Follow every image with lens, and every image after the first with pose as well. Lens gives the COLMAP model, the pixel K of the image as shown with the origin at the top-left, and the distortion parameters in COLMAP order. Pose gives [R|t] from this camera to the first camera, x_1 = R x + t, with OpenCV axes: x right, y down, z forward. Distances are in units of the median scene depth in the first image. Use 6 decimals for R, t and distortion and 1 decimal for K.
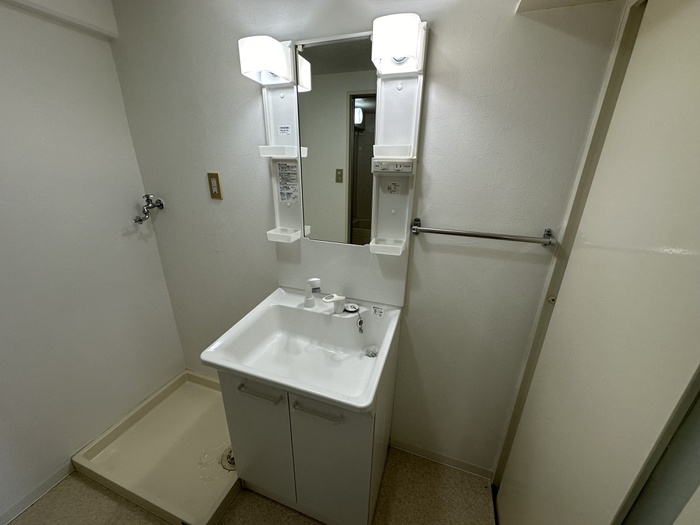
lens RADIAL K [[278.5, 0, 350.2], [0, 278.5, 262.6], [0, 0, 1]] dist [-0.003201, -0.000176]
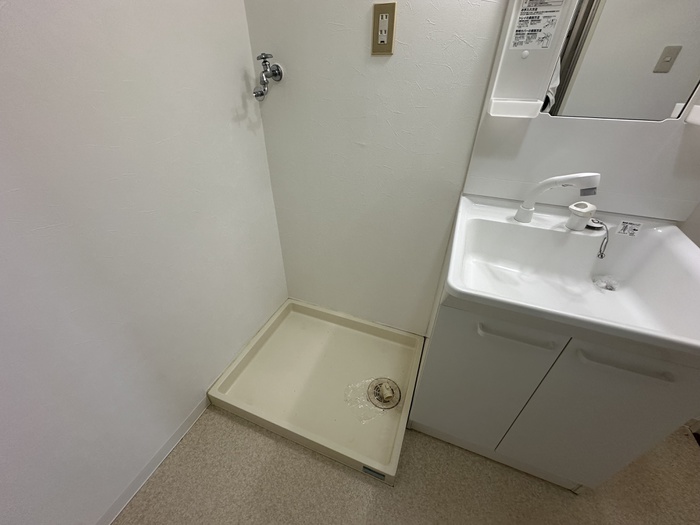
lens RADIAL K [[278.5, 0, 348.4], [0, 278.5, 263.8], [0, 0, 1]] dist [-0.003201, -0.000176]
pose [[0.999409, 0.016810, -0.029981, -0.553870], [-0.009106, 0.970570, 0.240648, 0.093301], [0.033144, -0.240233, 0.970149, 0.261773]]
